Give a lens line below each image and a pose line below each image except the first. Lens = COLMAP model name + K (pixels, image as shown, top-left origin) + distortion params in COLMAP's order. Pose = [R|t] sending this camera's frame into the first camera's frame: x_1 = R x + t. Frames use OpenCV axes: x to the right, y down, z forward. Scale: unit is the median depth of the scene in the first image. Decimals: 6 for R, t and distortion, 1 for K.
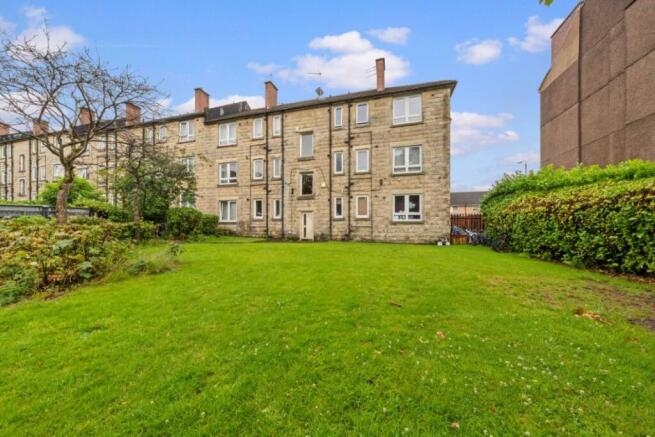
lens RADIAL K [[224.1, 0, 327.5], [0, 224.1, 222.0], [0, 0, 1]] dist [-0.002892, -0.000256]
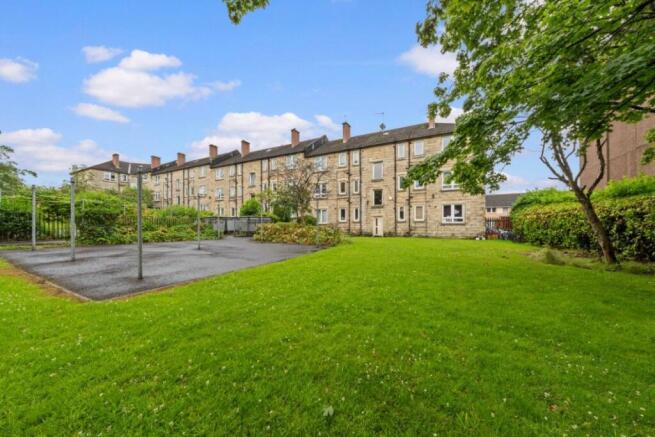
lens RADIAL K [[224.1, 0, 327.1], [0, 224.1, 222.7], [0, 0, 1]] dist [-0.002892, -0.000256]
pose [[0.982955, -0.003579, -0.183813, -0.155389], [0.003696, 0.999993, 0.000292, -0.008480], [0.183810, -0.000967, 0.982961, -0.502975]]
